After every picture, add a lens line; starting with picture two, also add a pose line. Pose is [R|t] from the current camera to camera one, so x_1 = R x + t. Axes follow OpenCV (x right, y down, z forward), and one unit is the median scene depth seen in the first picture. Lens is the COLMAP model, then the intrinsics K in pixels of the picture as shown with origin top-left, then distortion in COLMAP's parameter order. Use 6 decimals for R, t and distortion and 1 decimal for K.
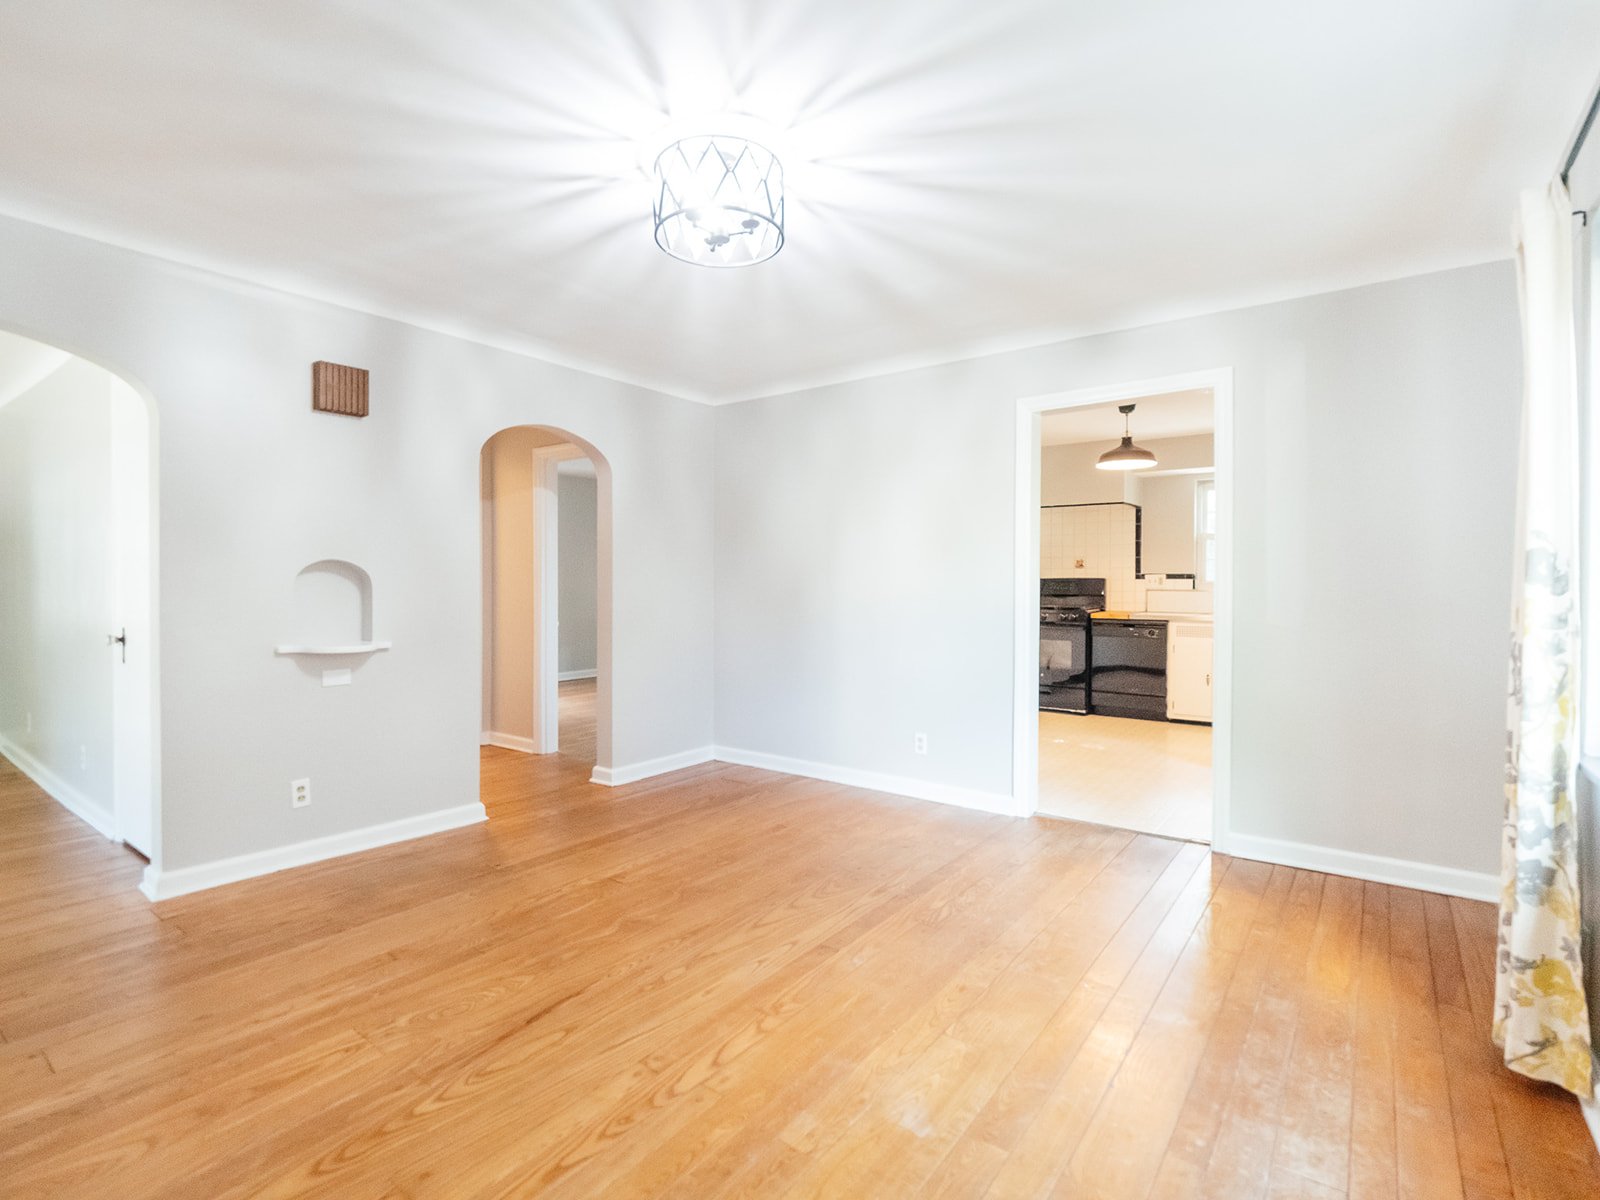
lens RADIAL K [[770.9, 0, 799.5], [0, 770.9, 596.7], [0, 0, 1]] dist [-0.000351, -0.000013]
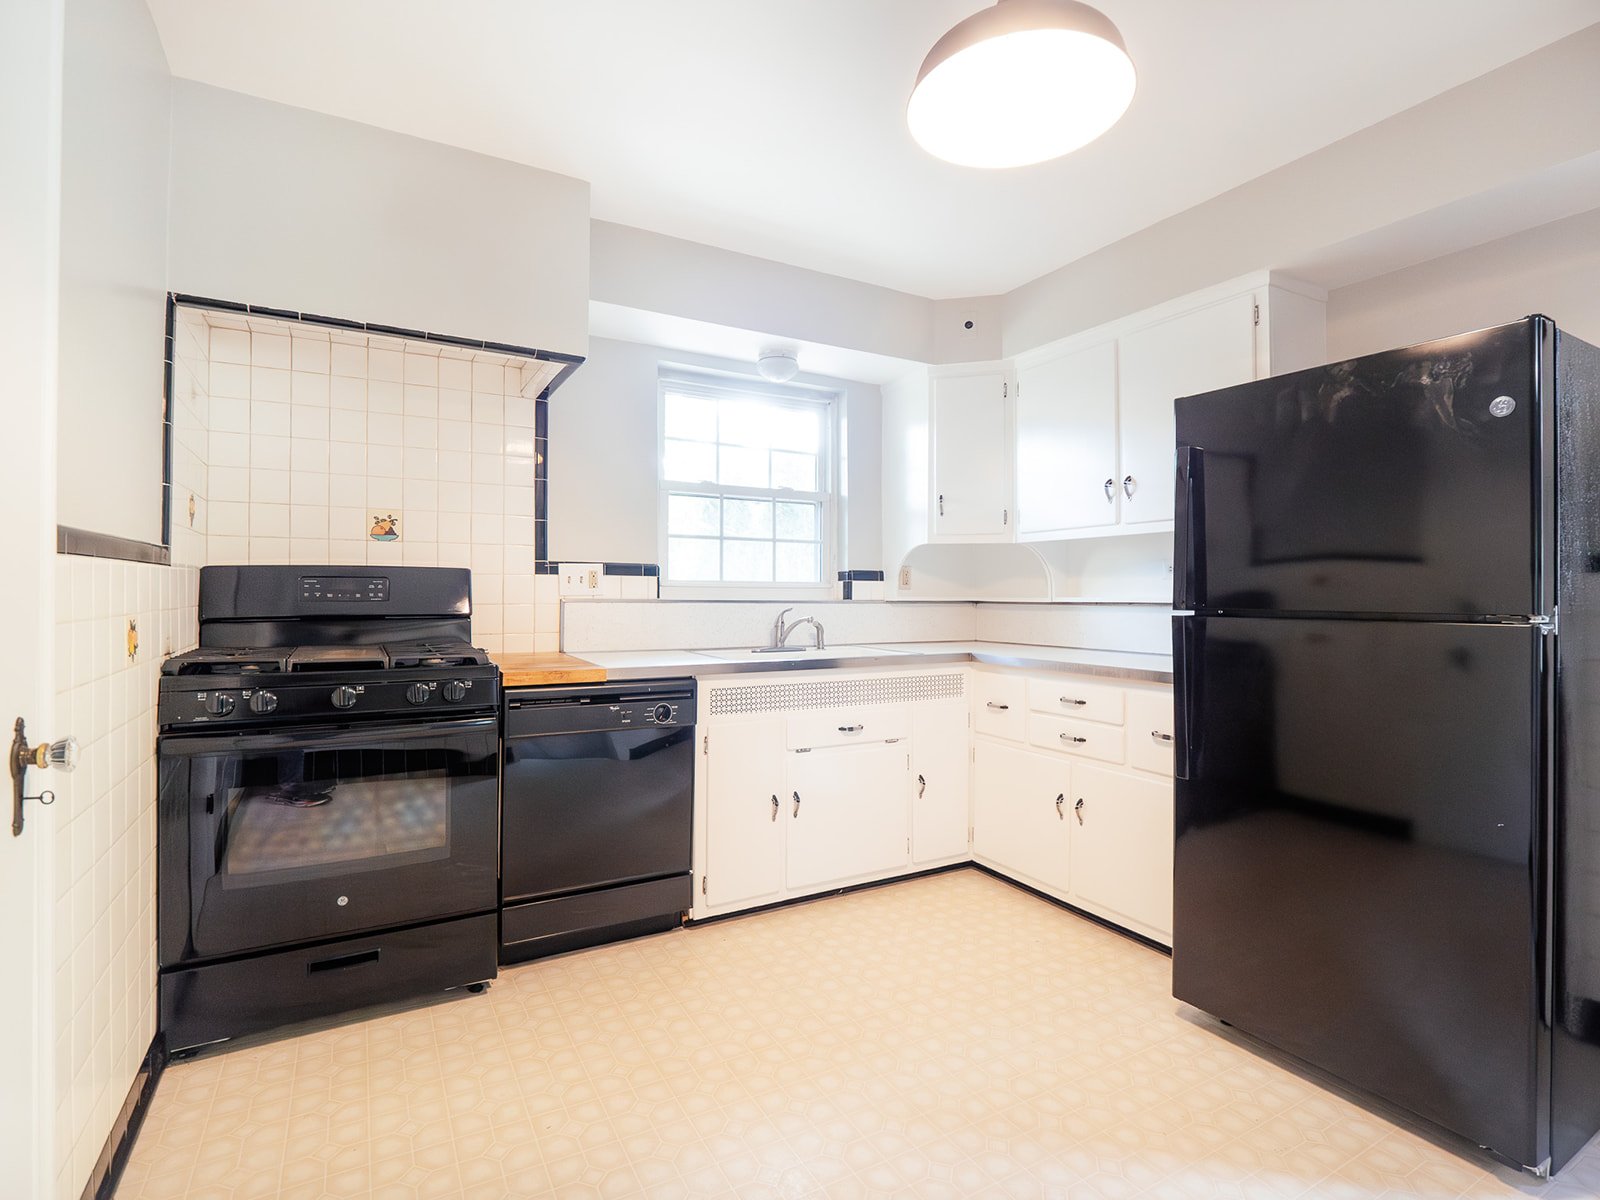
lens RADIAL K [[770.9, 0, 799.0], [0, 770.9, 597.2], [0, 0, 1]] dist [-0.000351, -0.000013]
pose [[0.391616, -0.001934, 0.920127, 0.120871], [0.013347, 0.999905, -0.003578, -0.007468], [-0.920032, 0.013682, 0.391604, 0.728701]]
